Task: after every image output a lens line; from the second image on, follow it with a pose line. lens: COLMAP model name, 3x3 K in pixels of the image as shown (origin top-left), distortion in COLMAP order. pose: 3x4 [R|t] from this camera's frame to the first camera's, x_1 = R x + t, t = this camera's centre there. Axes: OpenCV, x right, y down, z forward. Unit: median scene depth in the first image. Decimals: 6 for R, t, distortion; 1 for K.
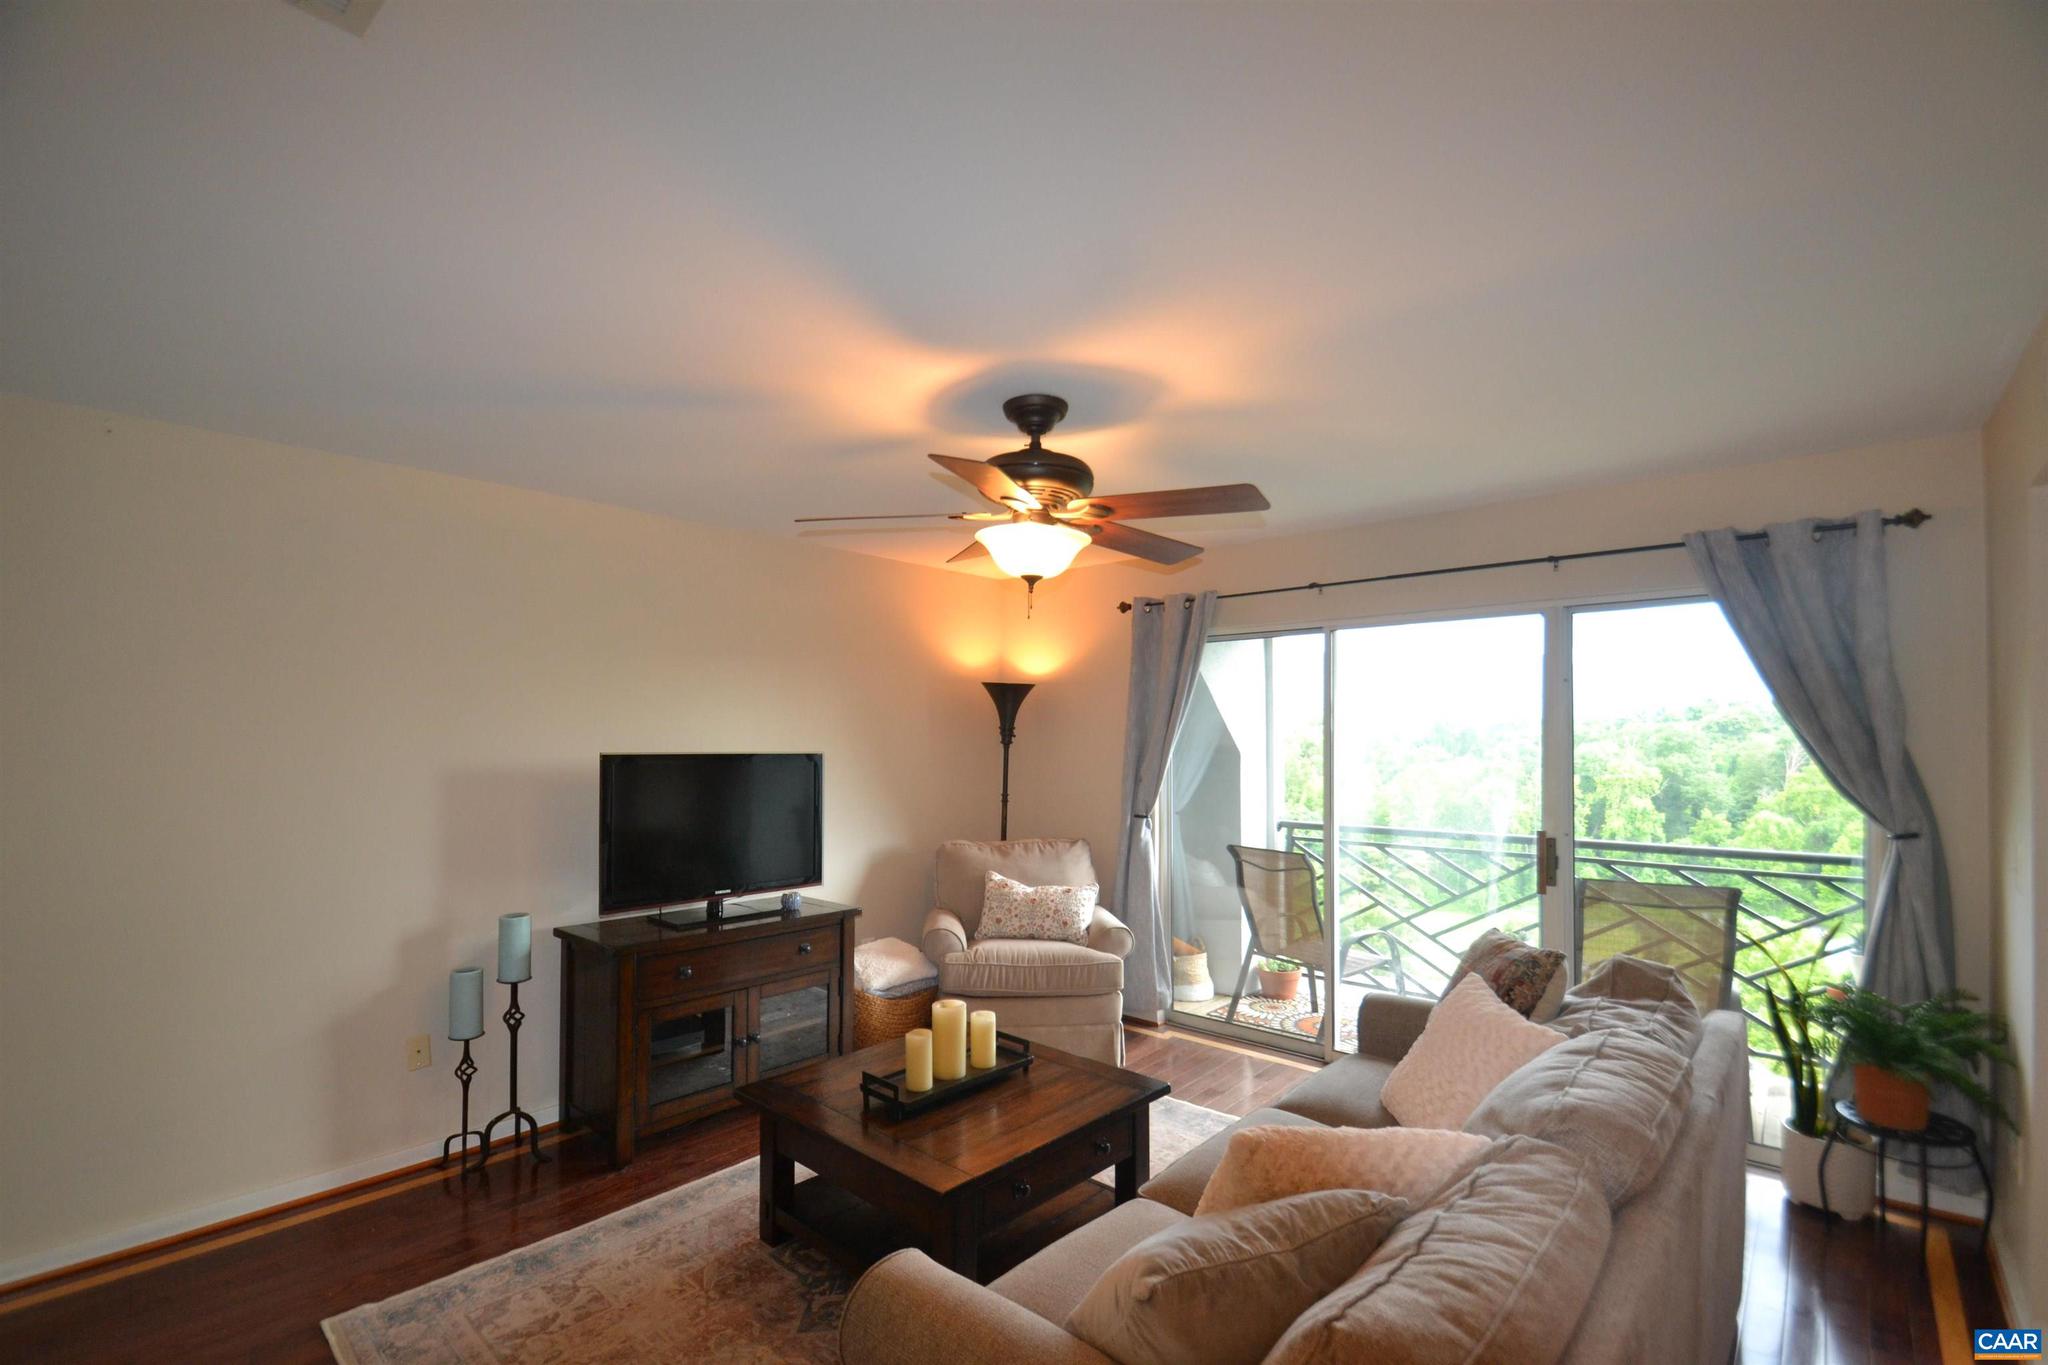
lens RADIAL K [[916.6, 0, 1005.2], [0, 916.6, 726.2], [0, 0, 1]] dist [0.003775, -0.010652]
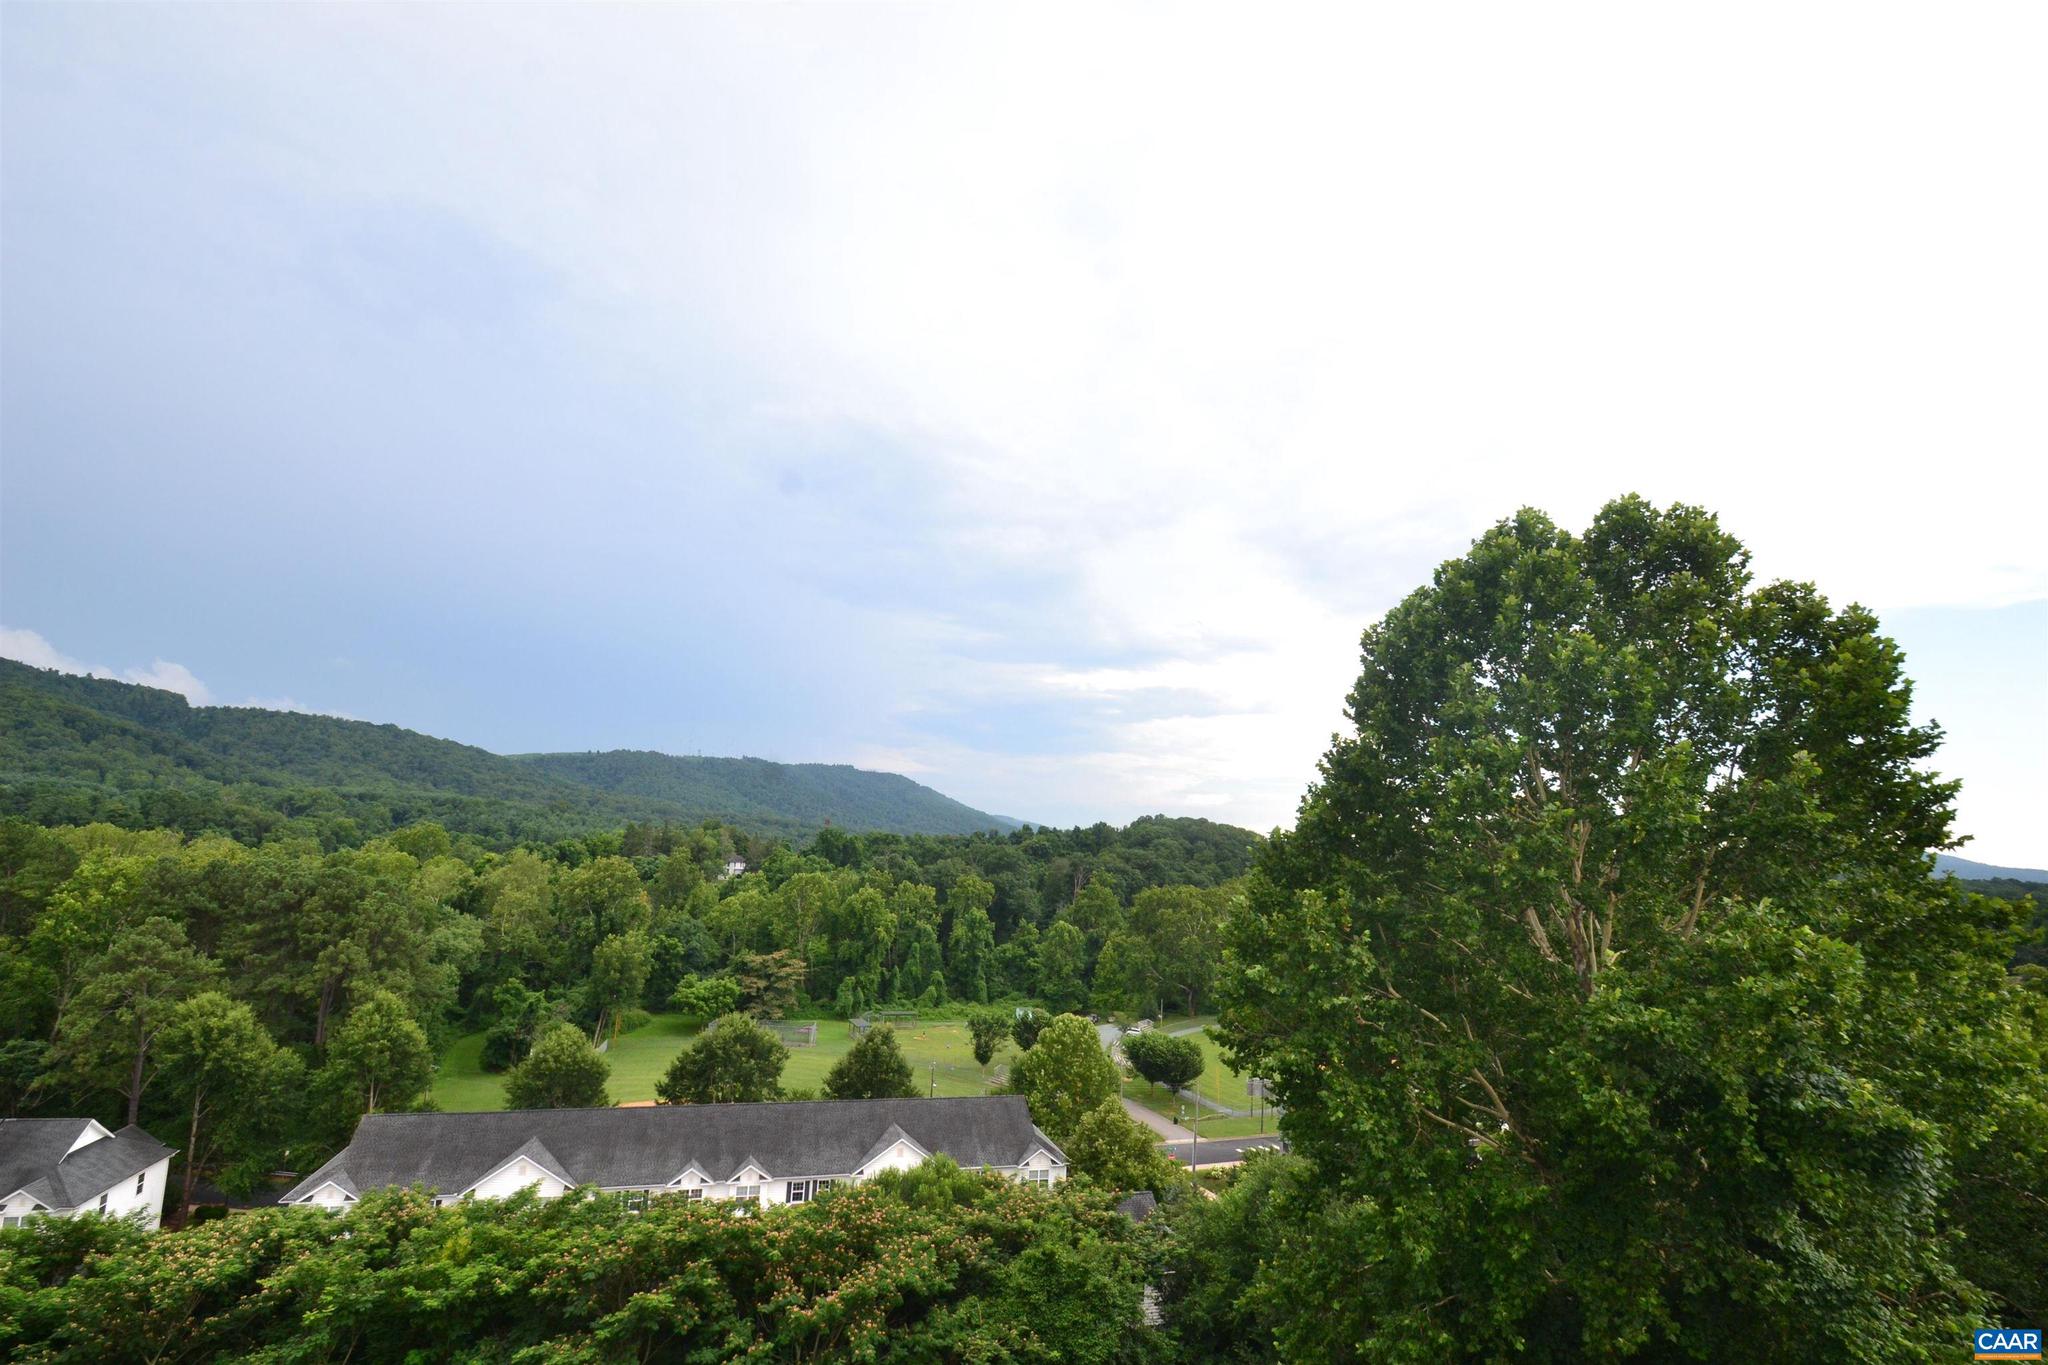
lens RADIAL K [[916.6, 0, 1012.5], [0, 916.6, 728.3], [0, 0, 1]] dist [0.003775, -0.010652]
pose [[0.799030, 0.125942, 0.587954, 0.453245], [-0.060141, 0.989655, -0.130257, 0.016811], [-0.598276, 0.068720, 0.798338, 0.979400]]
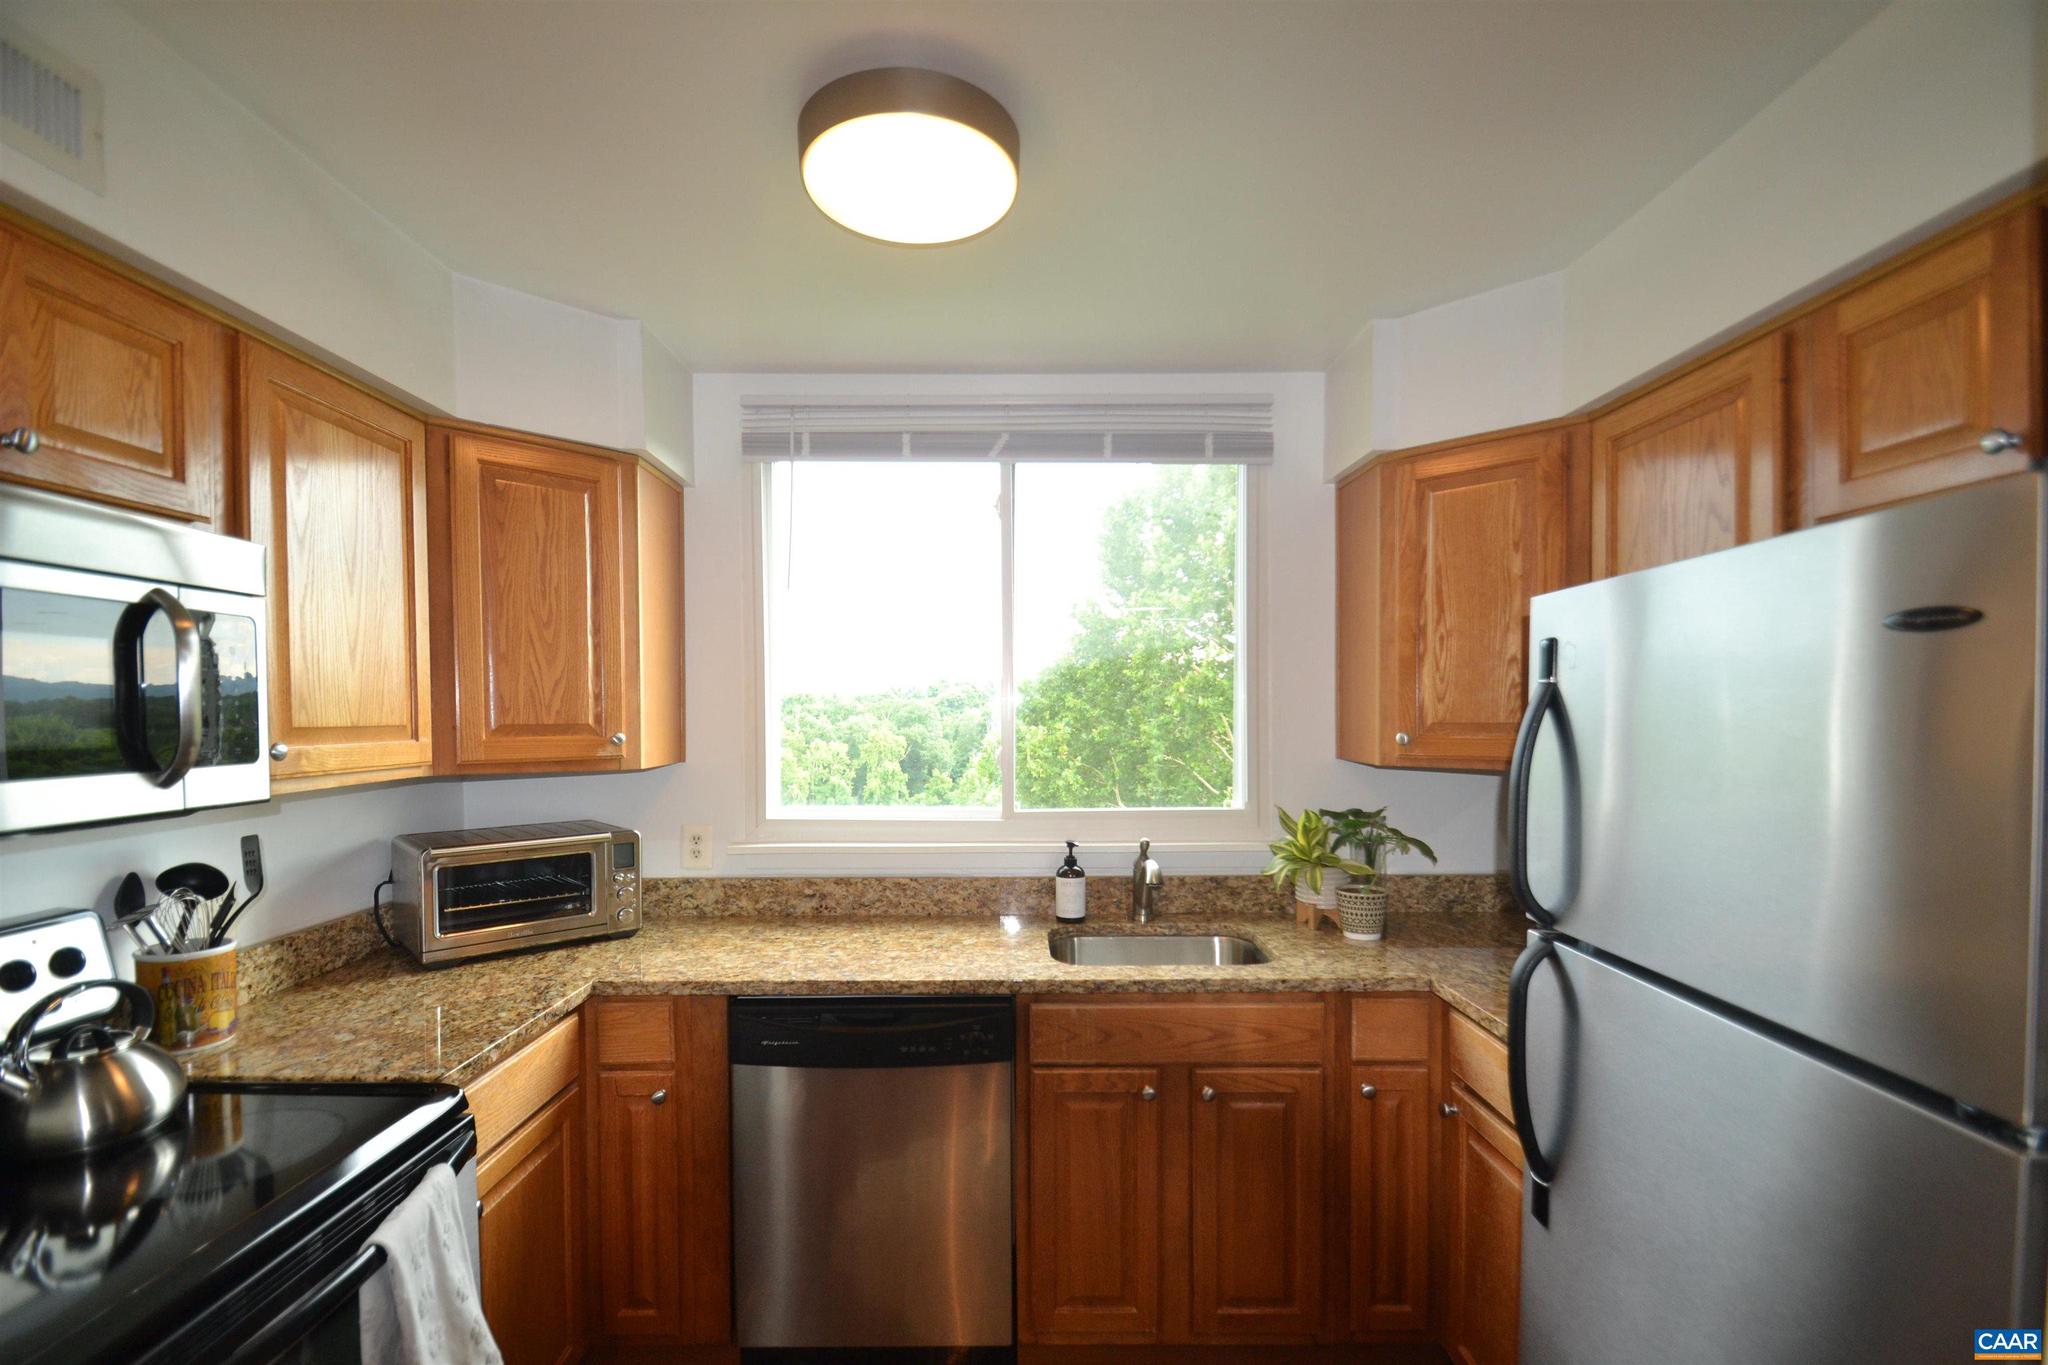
lens RADIAL K [[916.6, 0, 1012.2], [0, 916.6, 734.1], [0, 0, 1]] dist [0.003775, -0.010652]
pose [[0.746692, -0.016844, 0.664957, 0.650064], [-0.008042, 0.999378, 0.034345, -0.001237], [-0.665121, -0.030992, 0.746092, 0.156236]]
